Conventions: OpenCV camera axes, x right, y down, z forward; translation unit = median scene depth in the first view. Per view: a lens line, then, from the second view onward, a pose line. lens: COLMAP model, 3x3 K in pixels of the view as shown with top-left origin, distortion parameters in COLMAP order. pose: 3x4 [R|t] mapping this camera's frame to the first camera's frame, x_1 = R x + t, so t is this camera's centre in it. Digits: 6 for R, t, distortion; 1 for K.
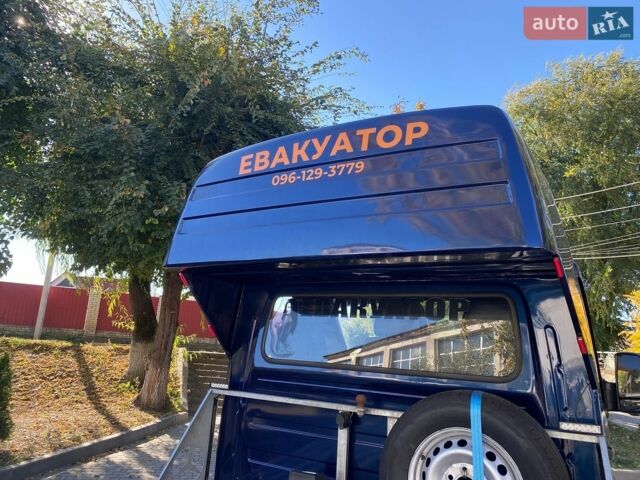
lens RADIAL K [[488.1, 0, 317.5], [0, 488.1, 240.4], [0, 0, 1]] dist [0.017377, -0.005788]
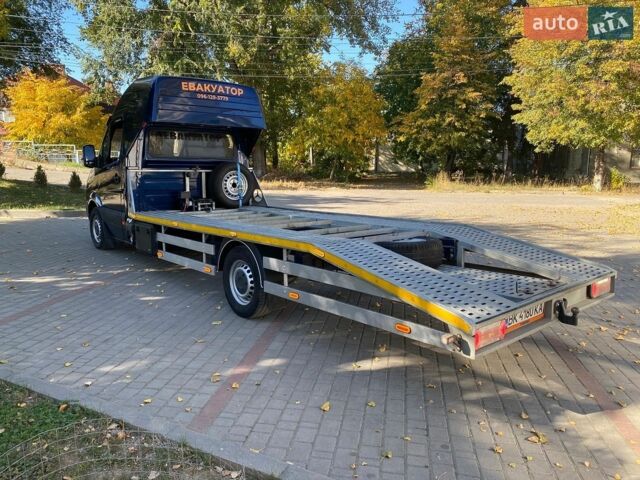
lens RADIAL K [[488.1, 0, 317.5], [0, 488.1, 240.4], [0, 0, 1]] dist [0.017377, -0.005788]
pose [[0.331367, -0.201458, 0.921743, -2.655831], [-0.203043, 0.938822, 0.278184, -0.261850], [-0.921395, -0.279335, 0.270190, -0.679574]]
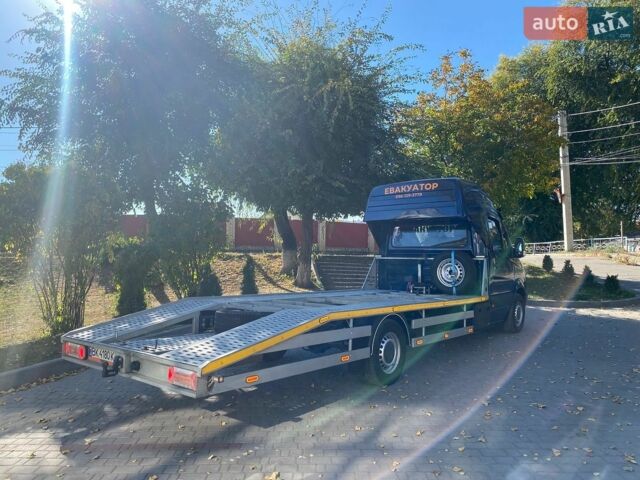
lens RADIAL K [[478.2, 0, 320.0], [0, 478.2, 240.0], [0, 0, 1]] dist [0.103684, -0.152452]
pose [[0.988370, -0.060293, -0.139605, -0.164199], [0.085098, 0.980131, 0.179171, -0.473281], [0.126028, -0.188968, 0.973862, -2.471290]]
